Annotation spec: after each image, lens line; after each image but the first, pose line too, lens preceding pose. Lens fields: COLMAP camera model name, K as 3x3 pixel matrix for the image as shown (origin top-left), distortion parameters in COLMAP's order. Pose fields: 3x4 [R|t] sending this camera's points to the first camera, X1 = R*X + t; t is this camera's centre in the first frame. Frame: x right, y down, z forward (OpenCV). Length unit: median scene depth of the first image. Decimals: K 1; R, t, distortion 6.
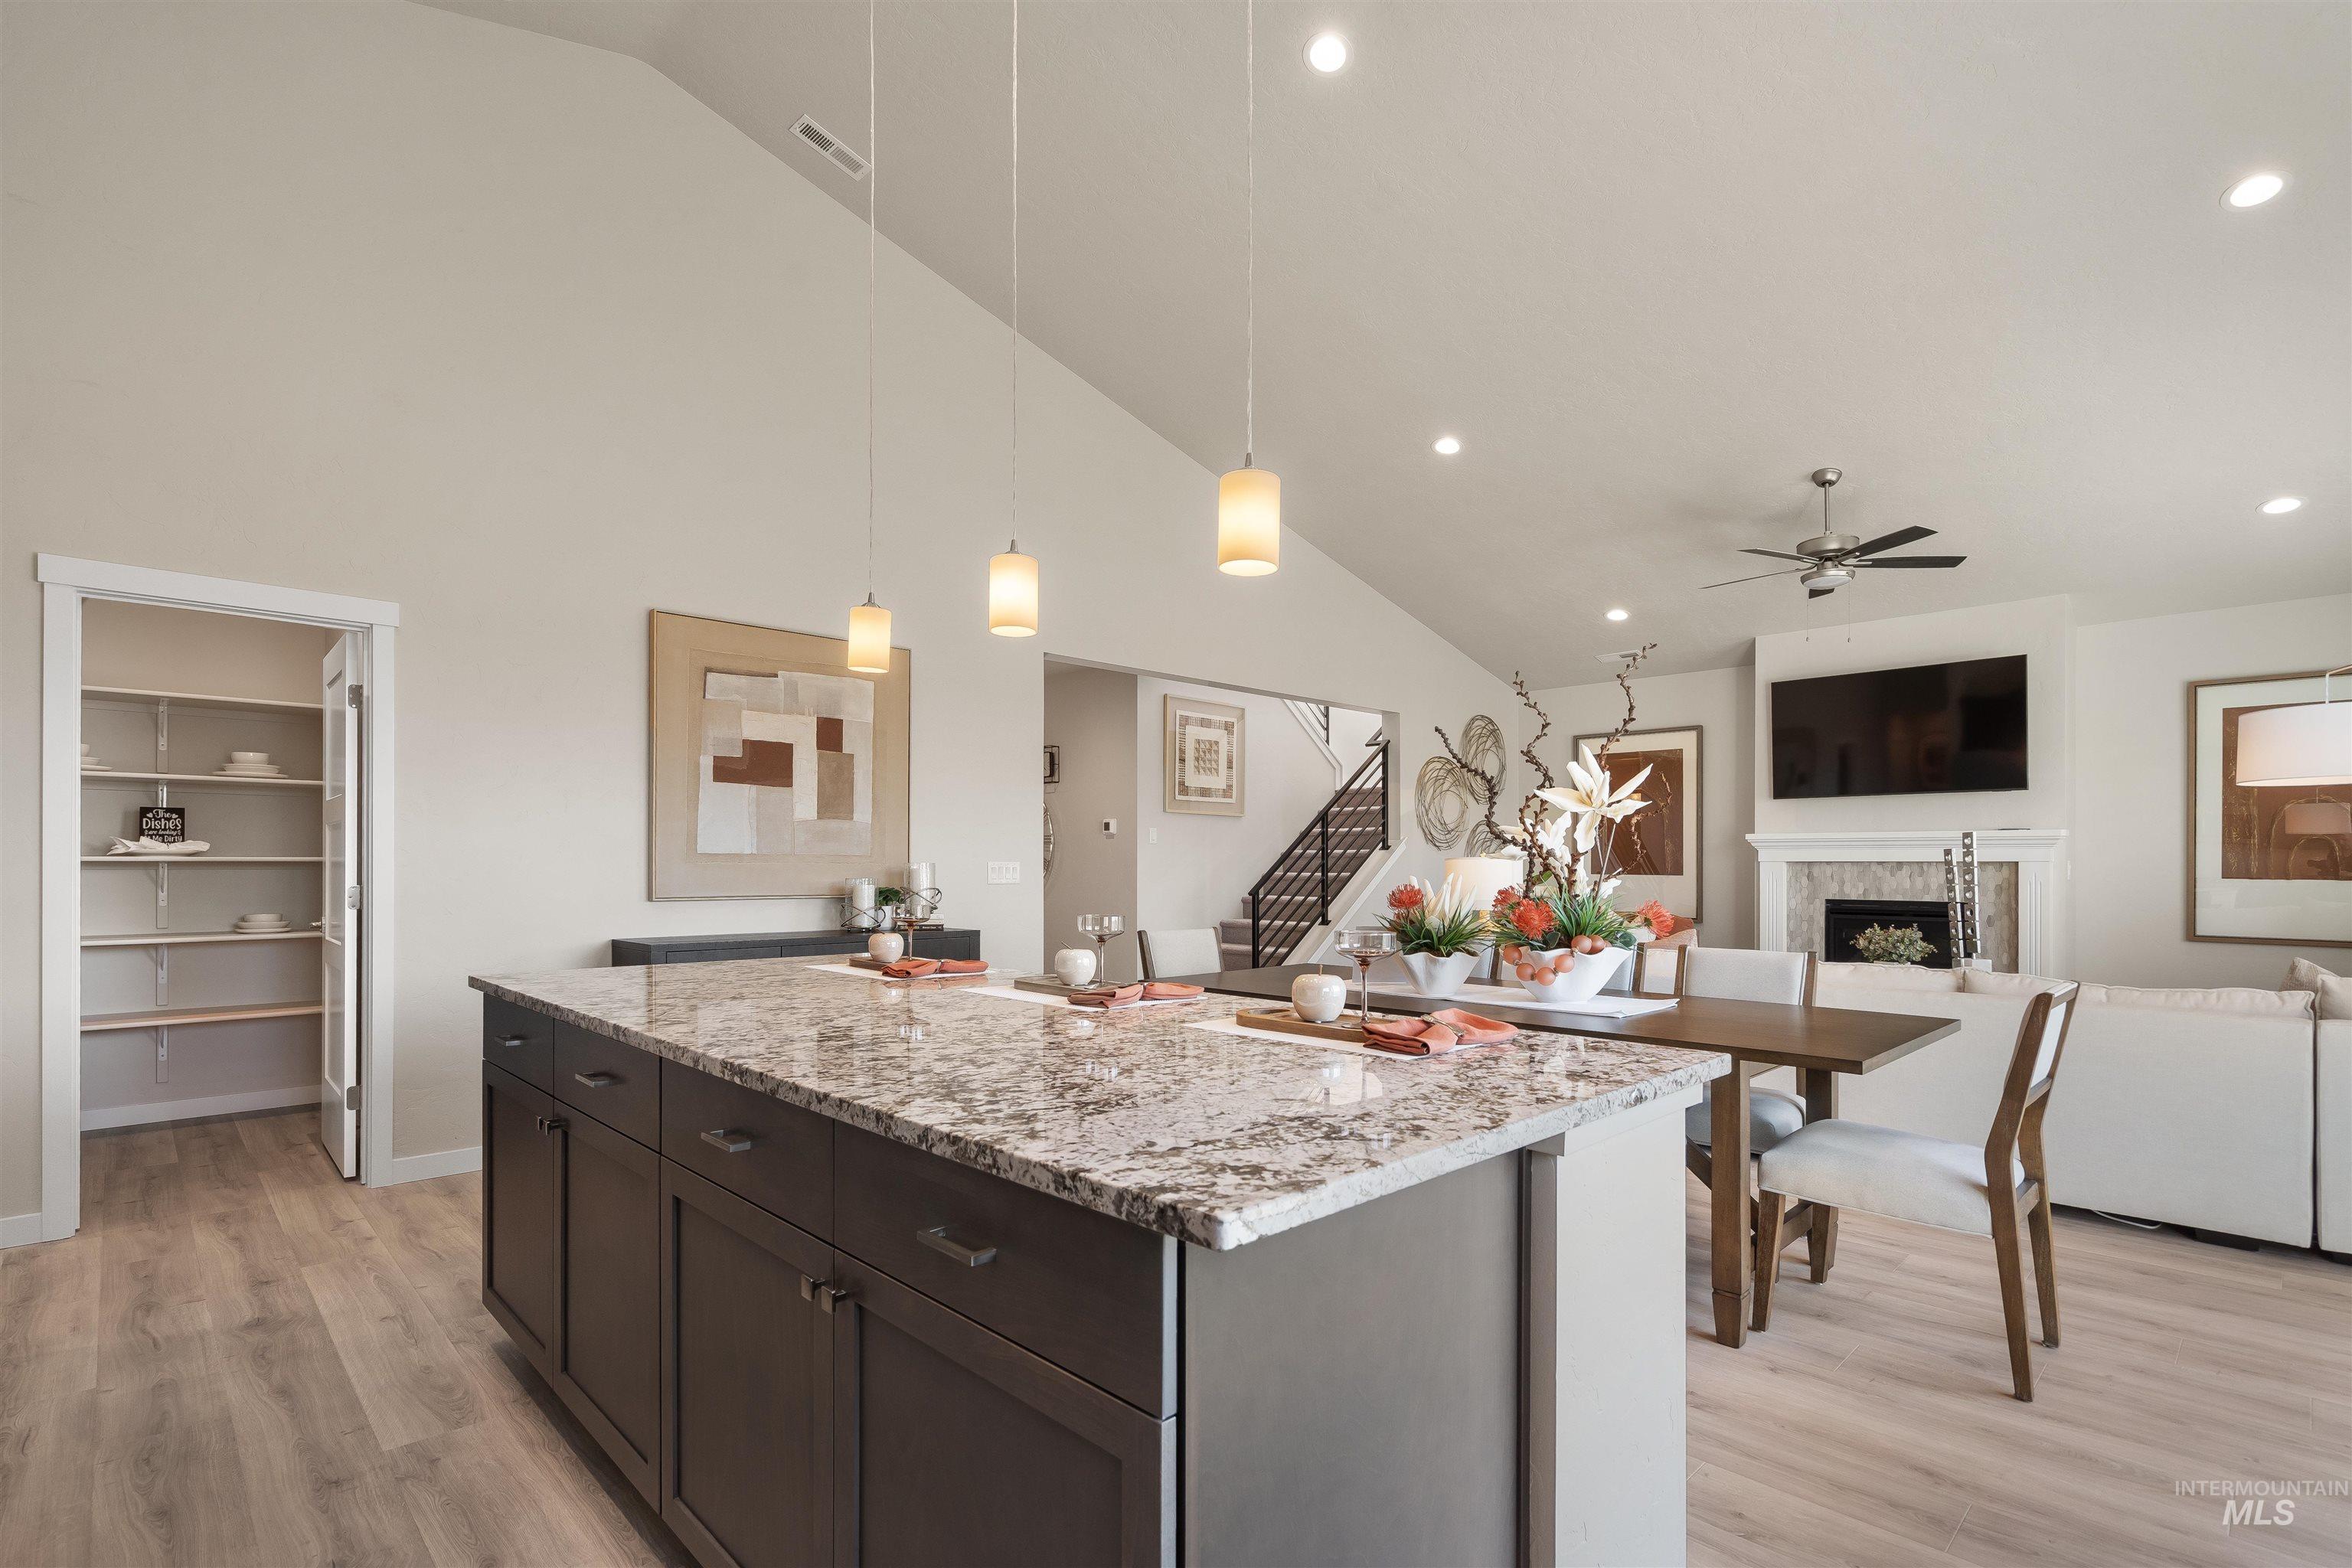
lens RADIAL K [[1093.6, 0, 1182.8], [0, 1093.6, 857.0], [0, 0, 1]] dist [0.000982, -0.000629]
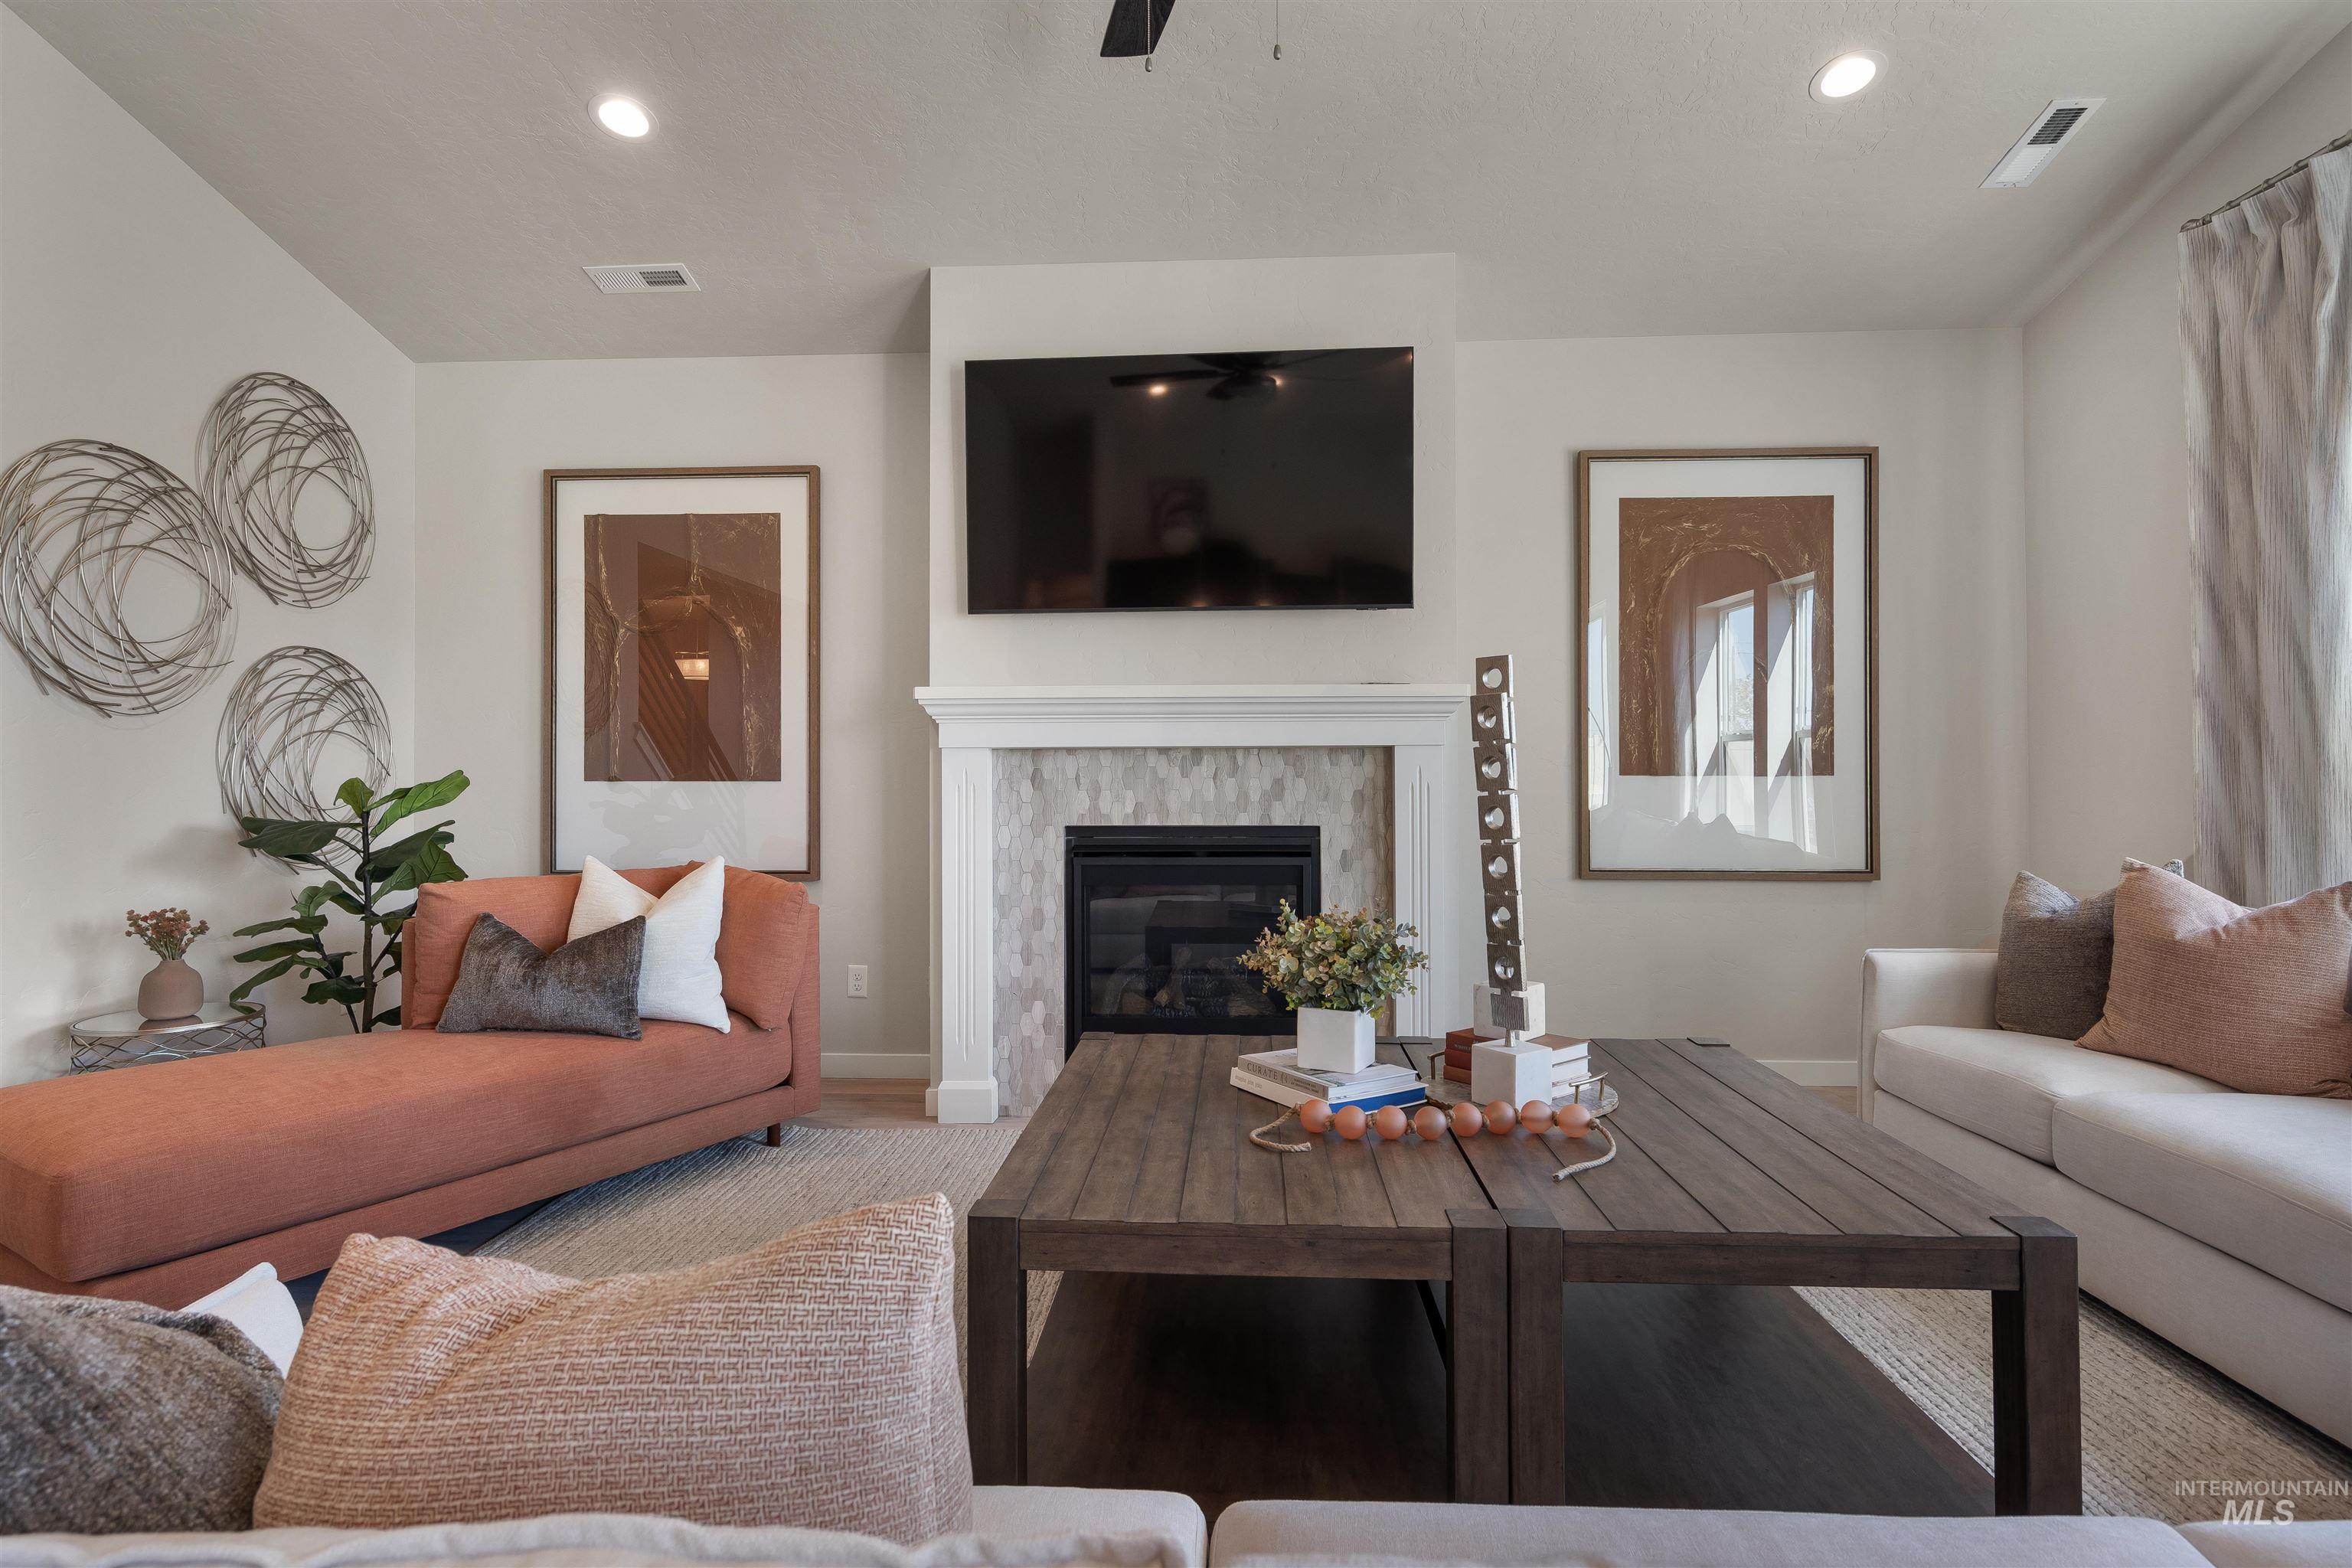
lens RADIAL K [[1208.2, 0, 1162.0], [0, 1208.2, 759.2], [0, 0, 1]] dist [0.002123, 0.001104]
pose [[0.732422, 0.001961, 0.680848, 0.281278], [0.001659, 0.999988, -0.004665, 0.012713], [-0.680849, 0.004546, 0.732410, 0.637739]]
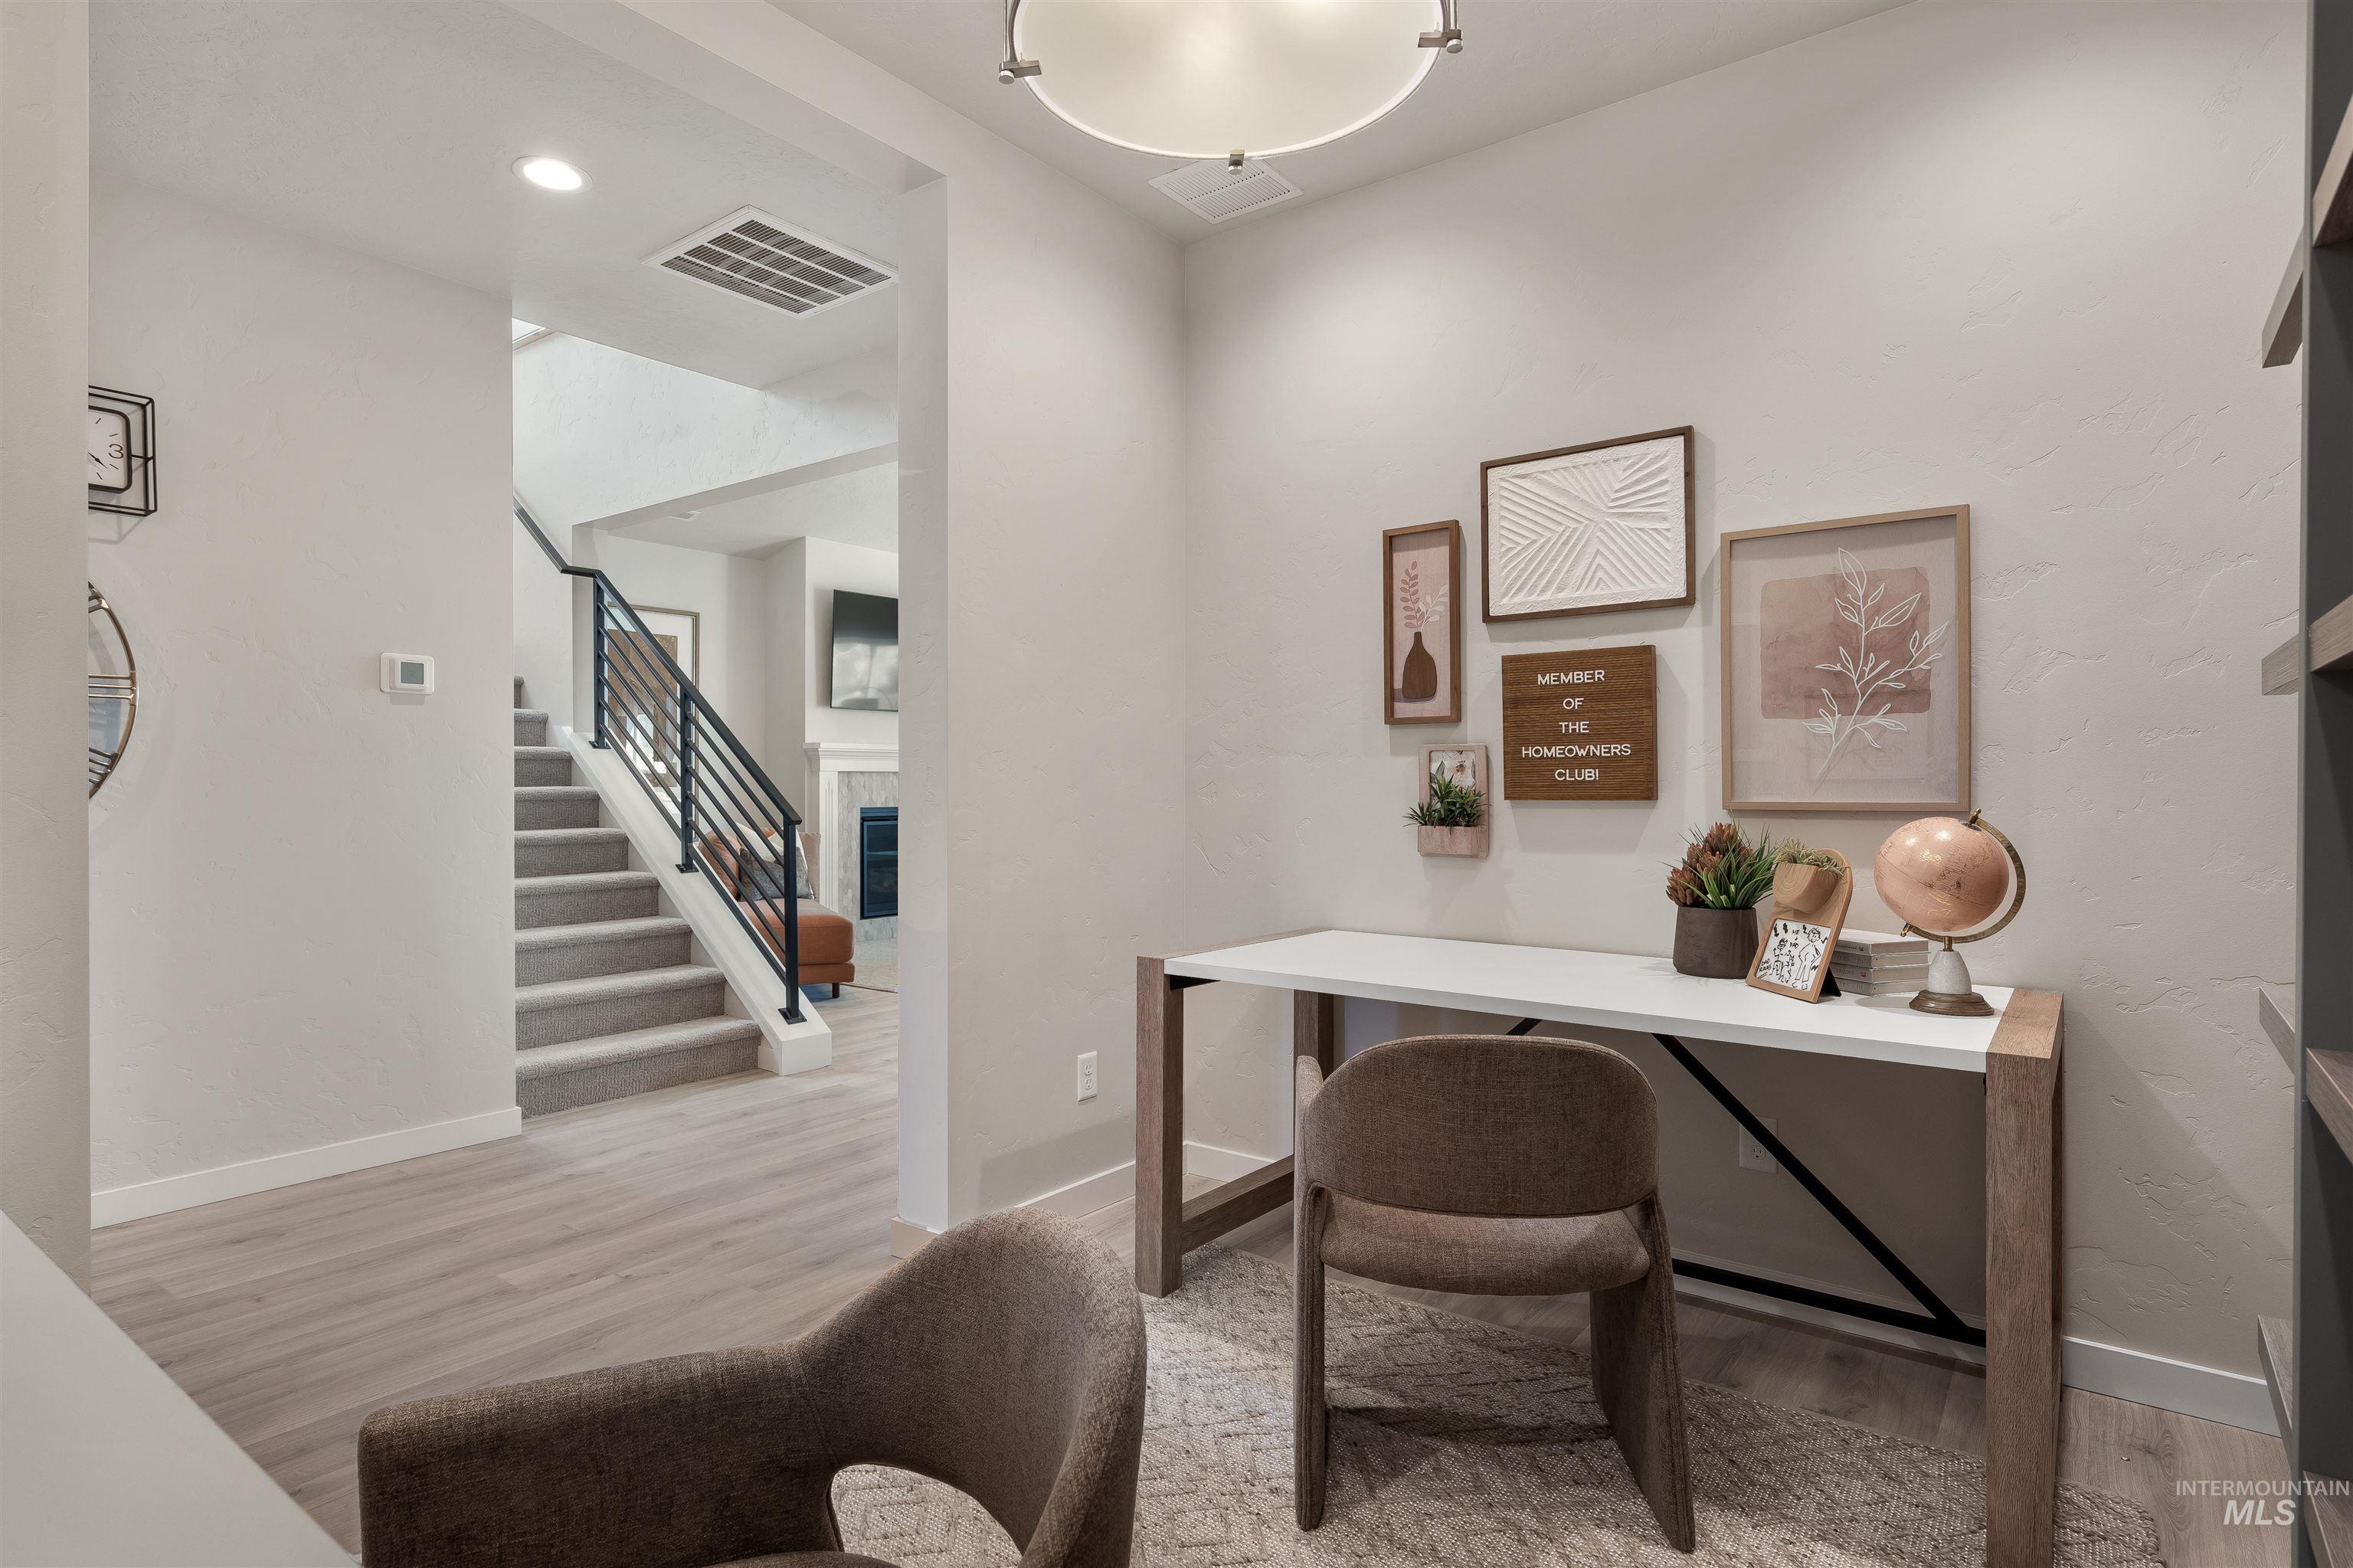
lens RADIAL K [[1208.7, 0, 1178.8], [0, 1208.7, 782.4], [0, 0, 1]] dist [0.002123, 0.001104]
pose [[-0.152221, -0.003980, 0.988338, -0.654337], [-0.004491, 0.999984, 0.003335, 0.010555], [-0.988336, -0.003931, -0.152237, 0.961300]]
